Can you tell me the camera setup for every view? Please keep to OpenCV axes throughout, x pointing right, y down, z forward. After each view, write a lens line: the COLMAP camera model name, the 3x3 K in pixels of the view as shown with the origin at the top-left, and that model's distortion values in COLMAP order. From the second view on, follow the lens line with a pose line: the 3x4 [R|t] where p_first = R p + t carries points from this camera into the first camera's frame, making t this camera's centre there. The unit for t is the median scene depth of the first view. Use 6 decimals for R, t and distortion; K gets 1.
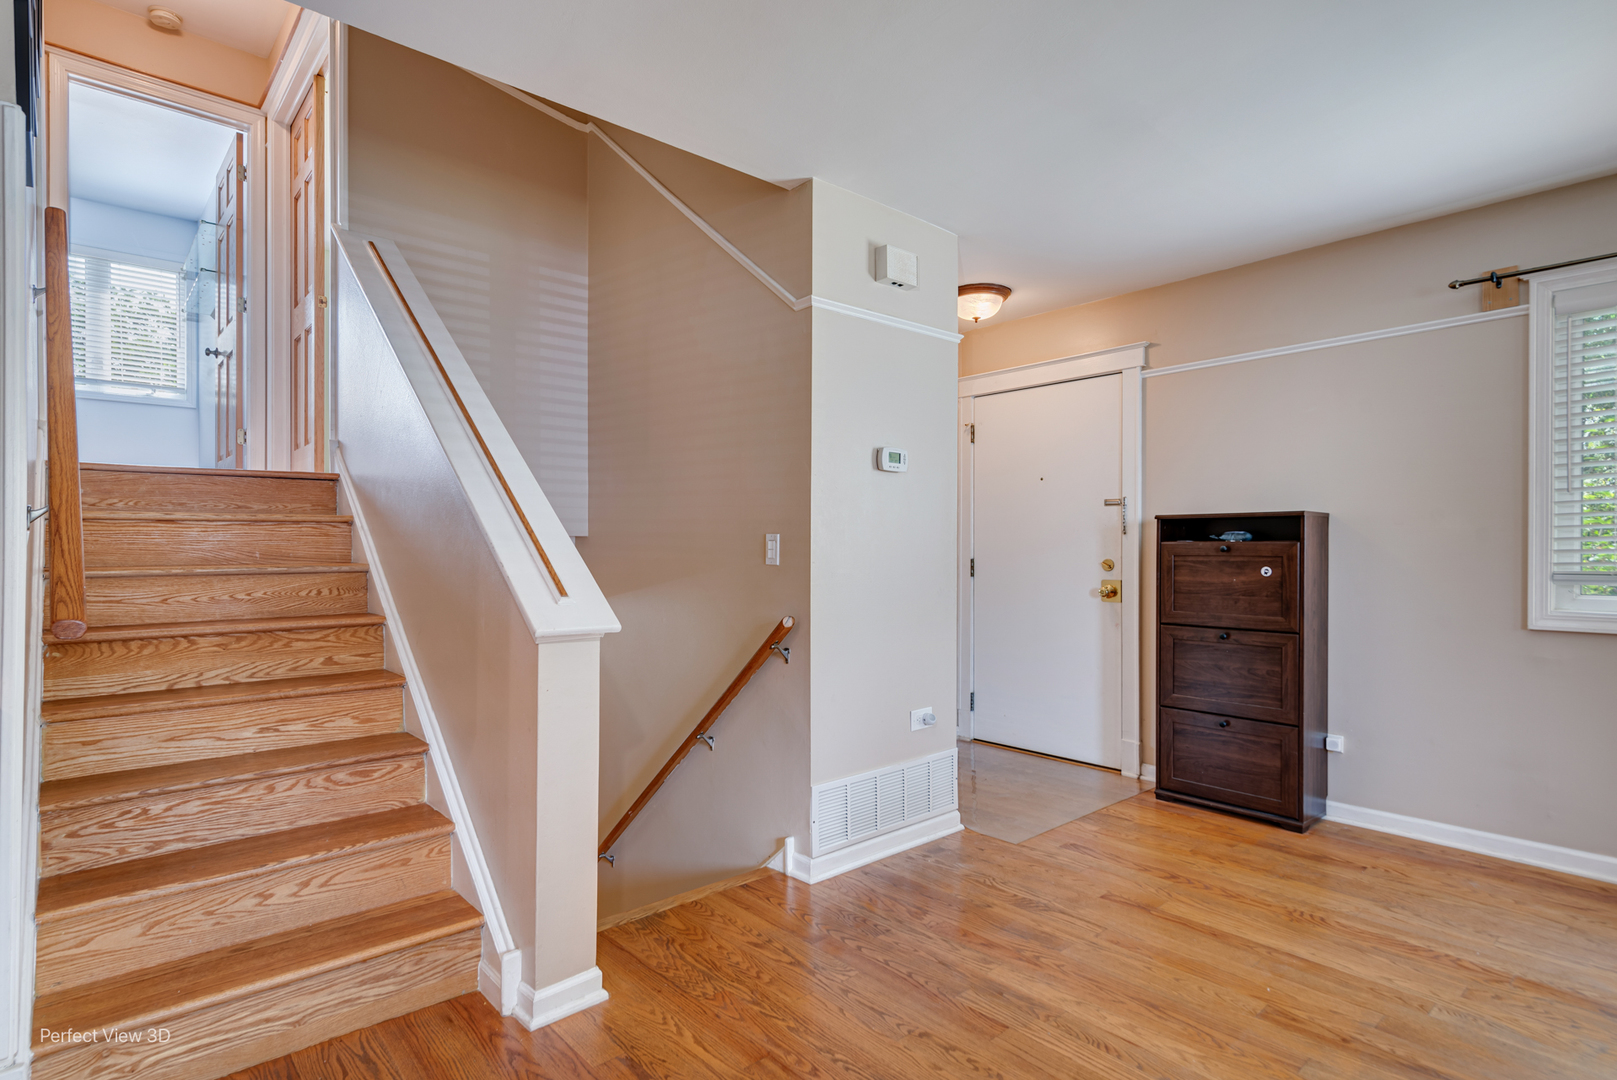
lens RADIAL K [[832.6, 0, 792.2], [0, 832.6, 544.6], [0, 0, 1]] dist [0.024940, -0.013904]
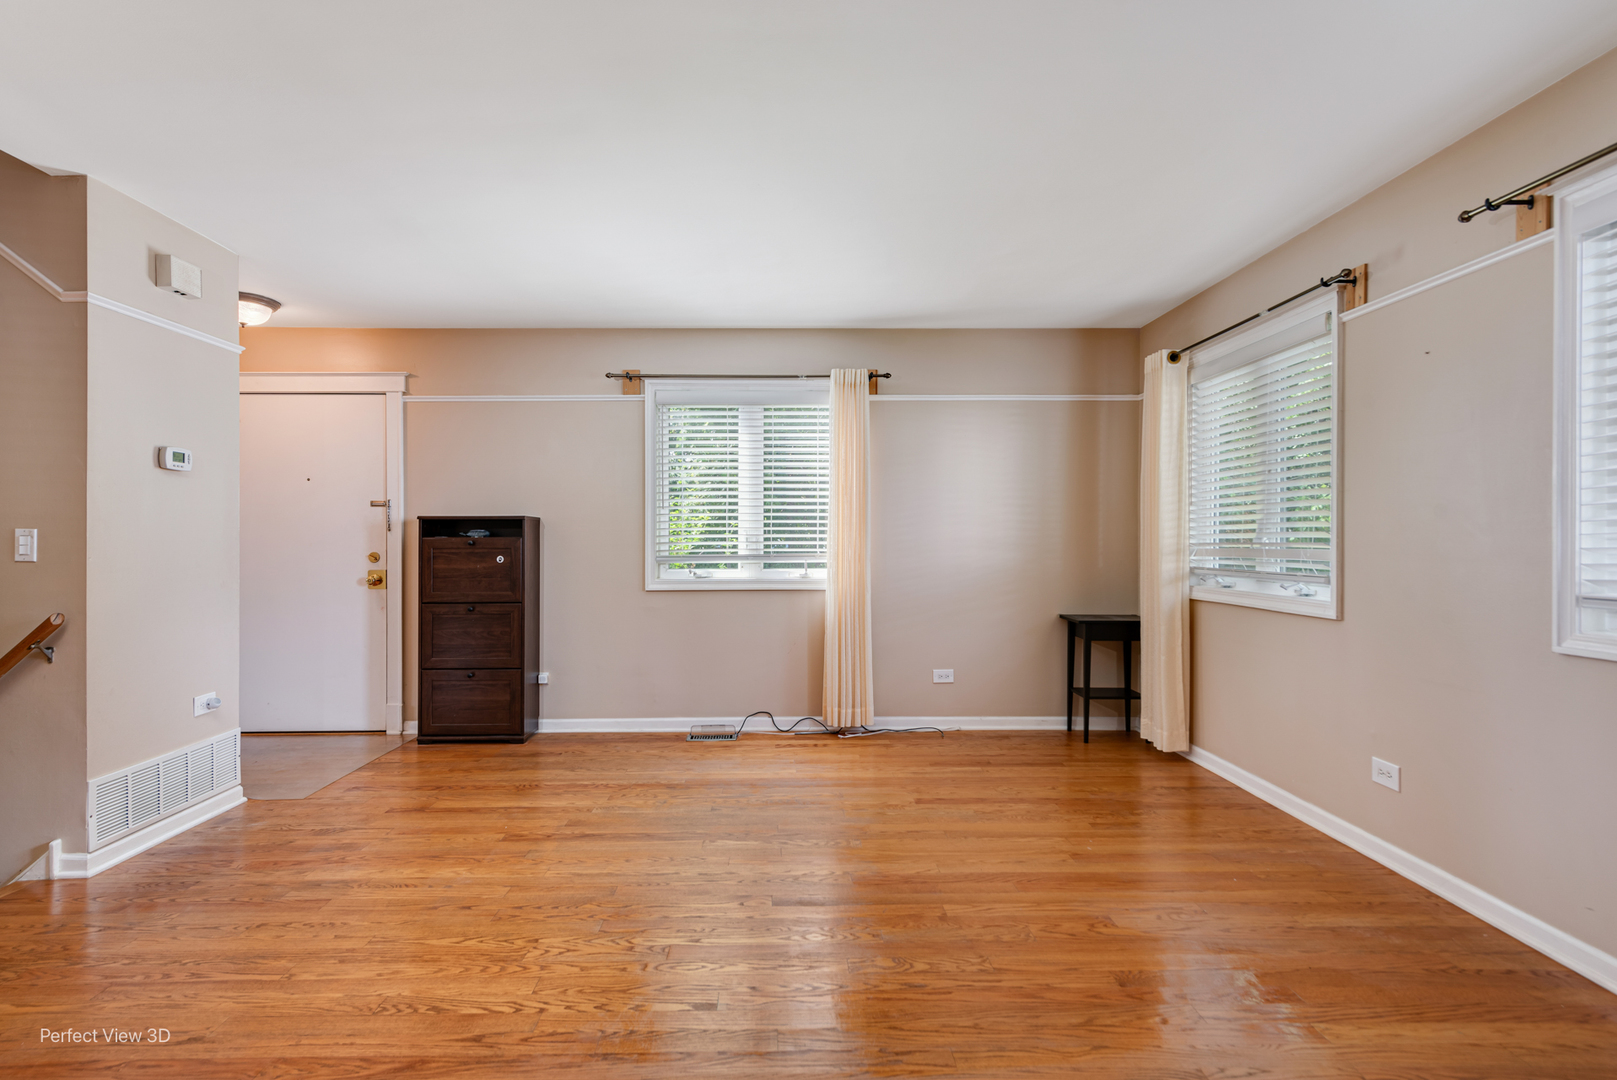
lens RADIAL K [[832.6, 0, 792.2], [0, 832.6, 544.6], [0, 0, 1]] dist [0.024940, -0.013904]
pose [[0.648698, -0.005284, 0.761027, -0.183667], [0.001230, 0.999982, 0.005894, 0.000648], [-0.761045, -0.002887, 0.648693, -0.279828]]
